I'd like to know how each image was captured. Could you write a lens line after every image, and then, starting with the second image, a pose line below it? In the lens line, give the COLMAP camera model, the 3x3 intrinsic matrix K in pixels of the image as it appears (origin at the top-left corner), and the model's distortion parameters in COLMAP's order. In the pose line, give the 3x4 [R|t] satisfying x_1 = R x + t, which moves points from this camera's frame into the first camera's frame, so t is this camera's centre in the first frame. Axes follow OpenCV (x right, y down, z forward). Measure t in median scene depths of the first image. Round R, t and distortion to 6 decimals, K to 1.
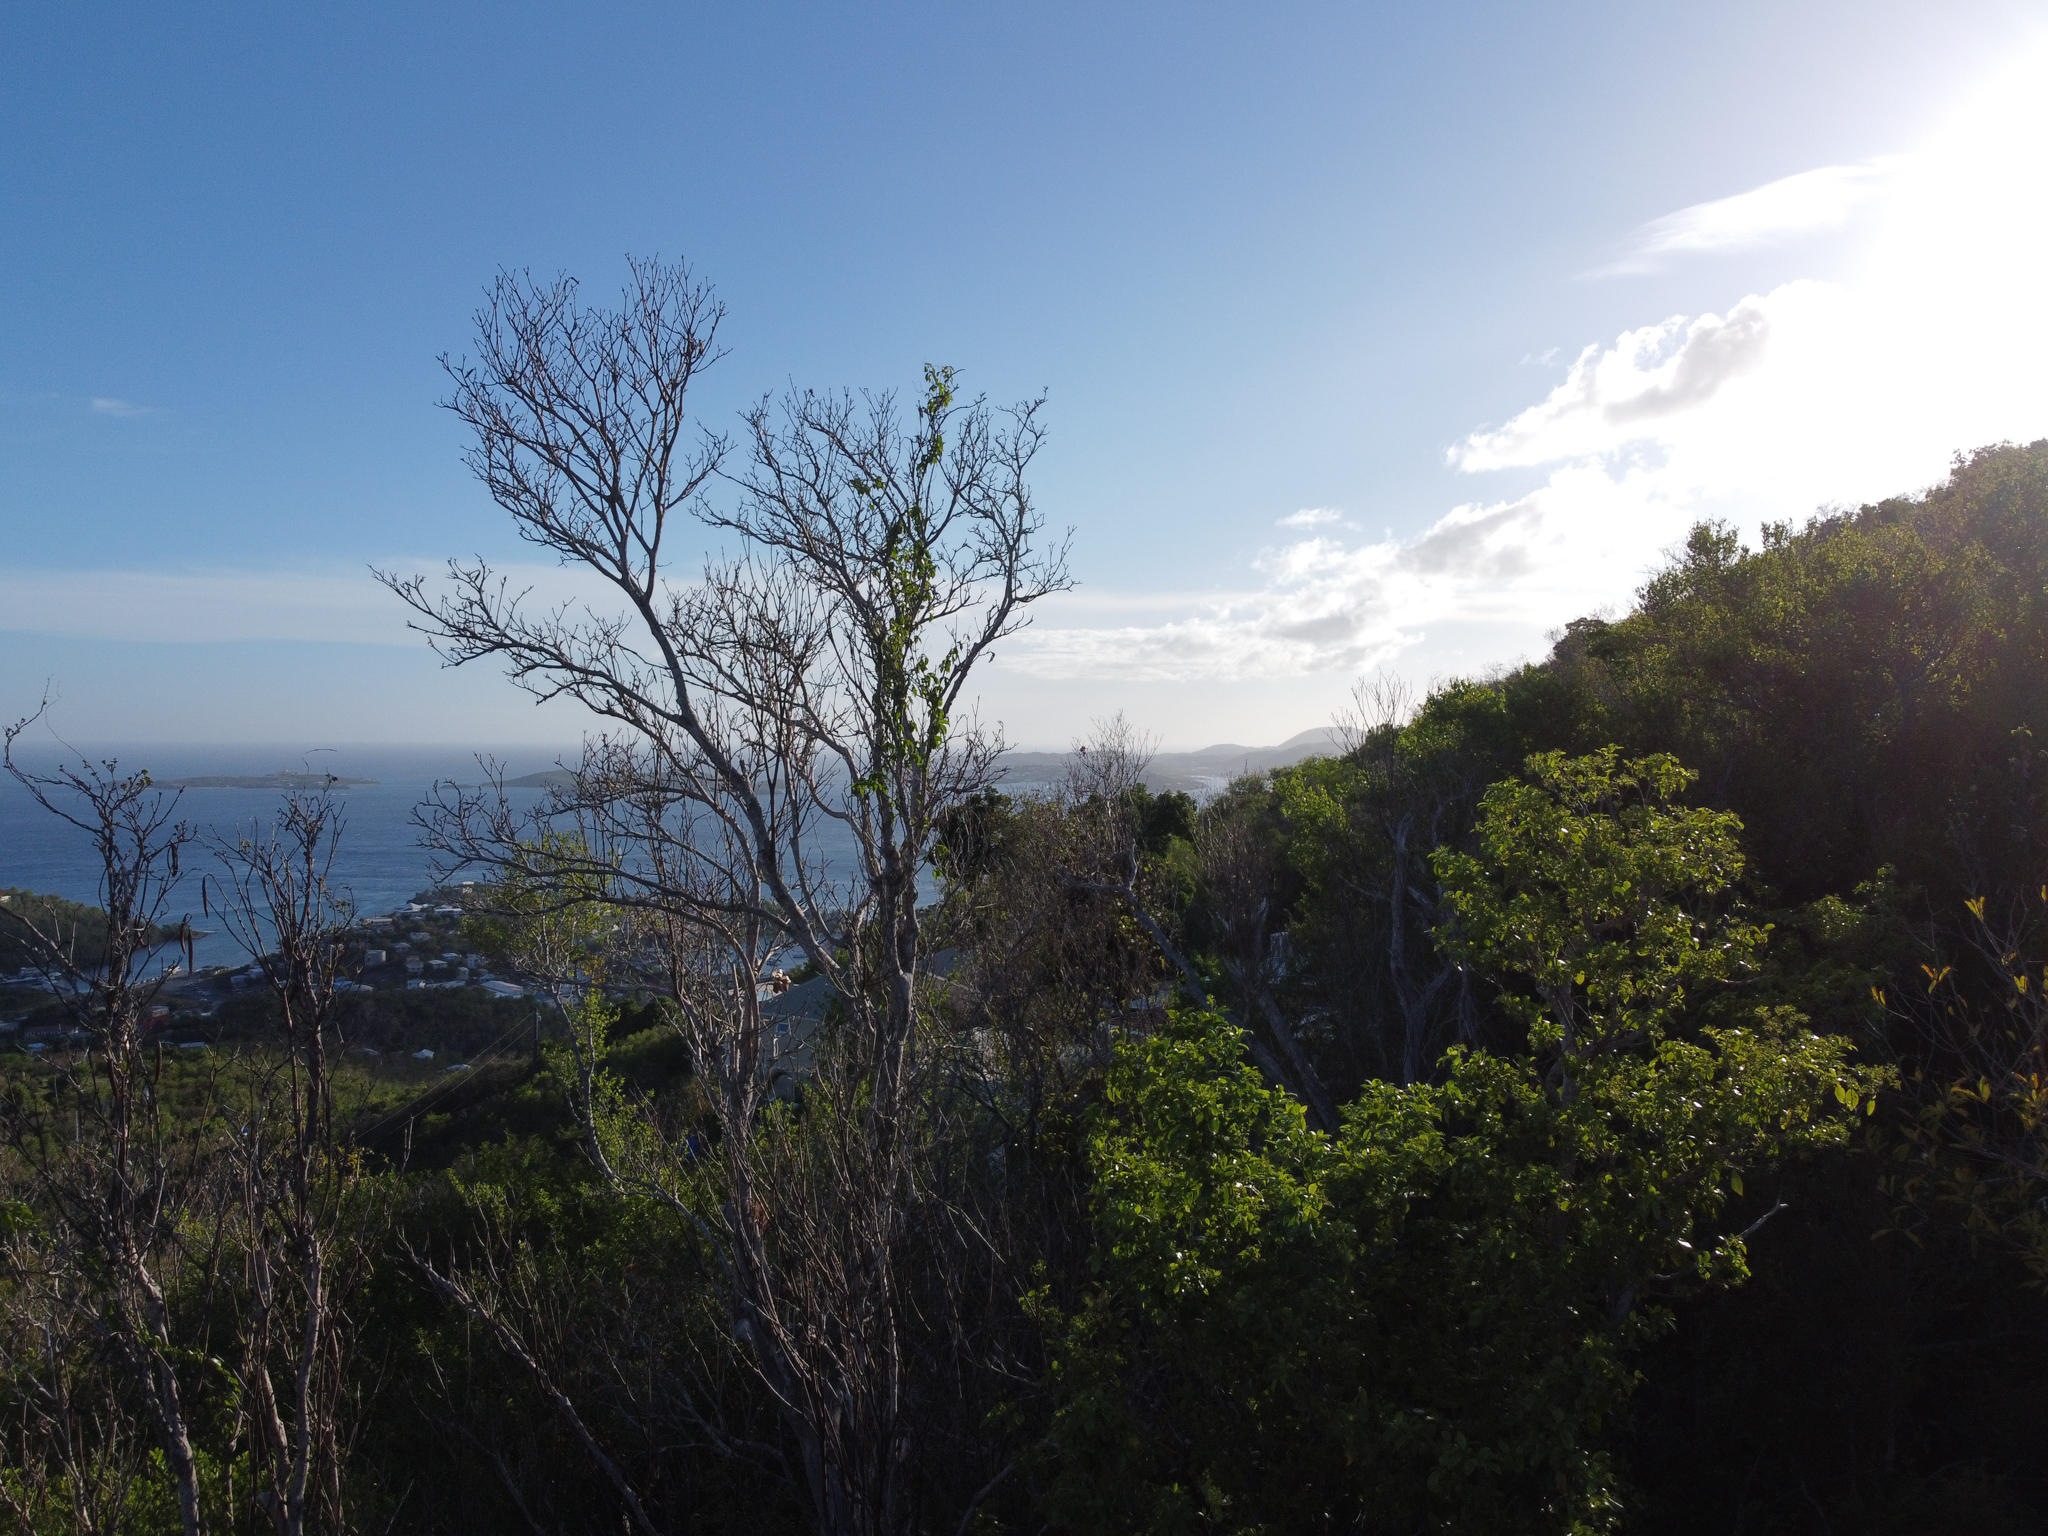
lens RADIAL K [[1538.3, 0, 1010.2], [0, 1538.3, 753.9], [0, 0, 1]] dist [-0.011494, 0.000396]
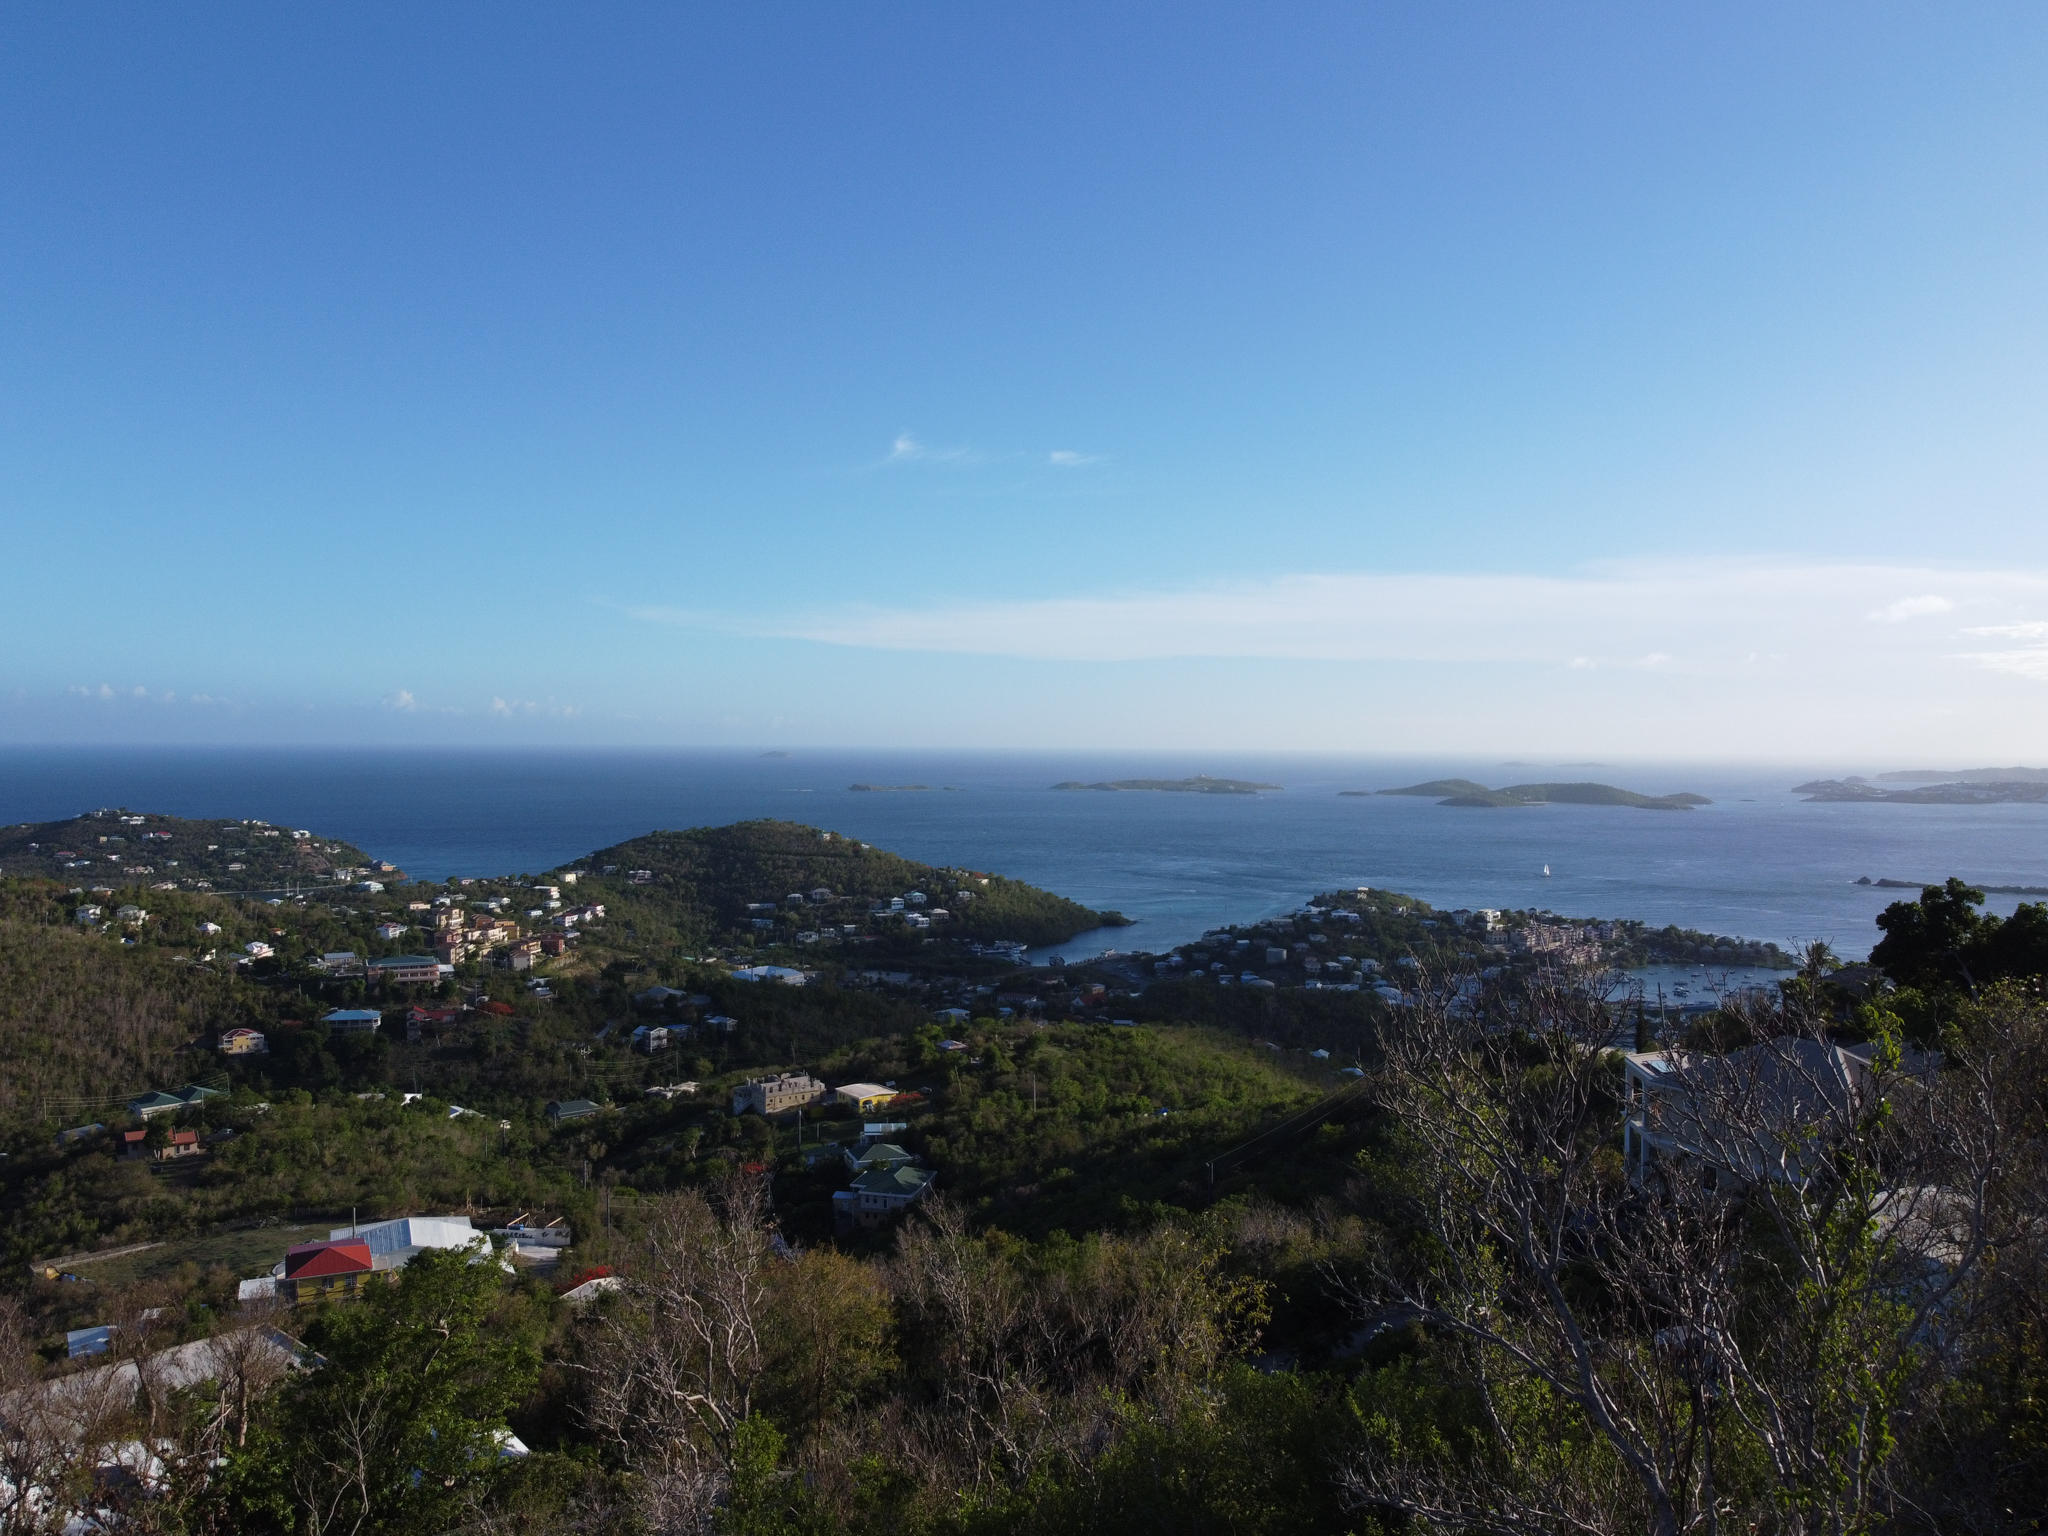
lens RADIAL K [[1538.3, 0, 1001.9], [0, 1538.3, 752.1], [0, 0, 1]] dist [-0.011494, 0.000396]
pose [[0.841694, 0.005105, -0.539930, -0.003649], [-0.008536, 0.999956, -0.003853, -0.373500], [0.539887, 0.007852, 0.841701, -0.021718]]
